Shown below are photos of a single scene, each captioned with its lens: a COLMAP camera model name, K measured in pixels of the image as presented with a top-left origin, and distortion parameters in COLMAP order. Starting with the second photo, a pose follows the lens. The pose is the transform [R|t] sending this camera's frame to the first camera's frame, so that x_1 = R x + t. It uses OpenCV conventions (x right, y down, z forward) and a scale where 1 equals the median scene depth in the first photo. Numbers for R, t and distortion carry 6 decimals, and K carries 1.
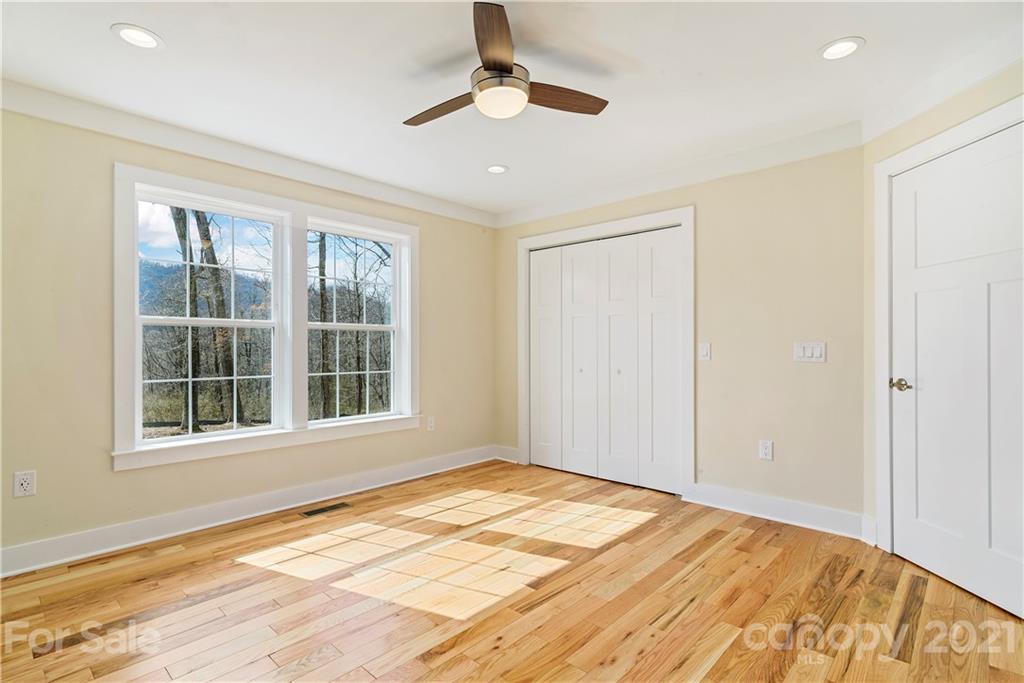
lens RADIAL K [[499.9, 0, 512.0], [0, 499.9, 341.5], [0, 0, 1]] dist [0.005168, 0.001015]
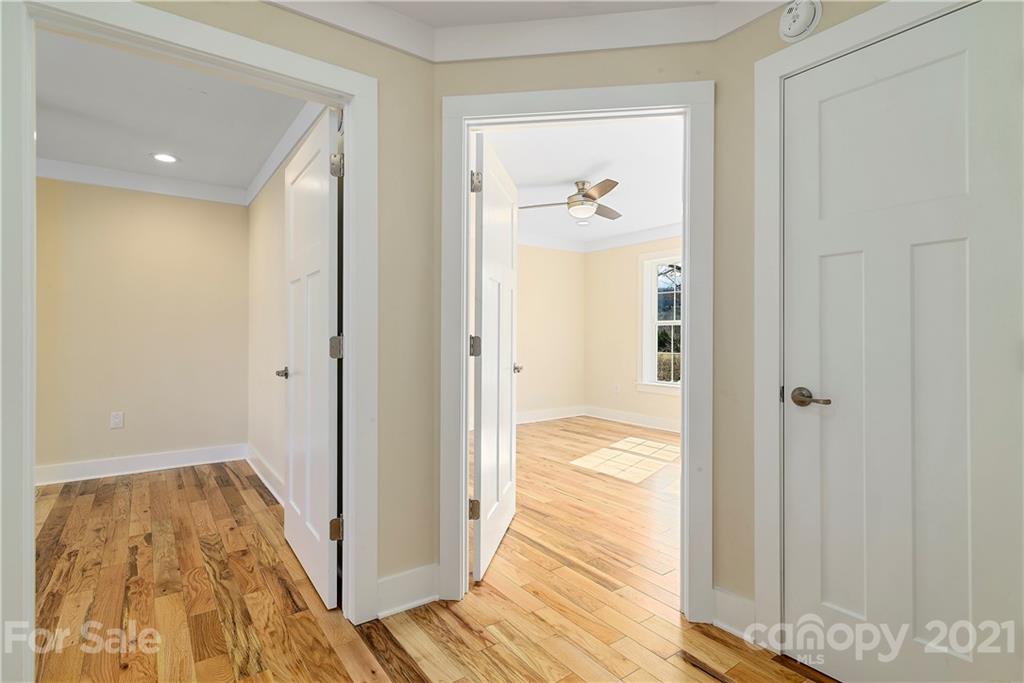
lens RADIAL K [[499.9, 0, 512.0], [0, 499.9, 341.5], [0, 0, 1]] dist [0.005168, 0.001015]
pose [[-0.189422, 0.005904, -0.981878, 1.742470], [0.000084, 0.999982, 0.005997, 0.028079], [0.981896, 0.001053, -0.189419, 1.006354]]
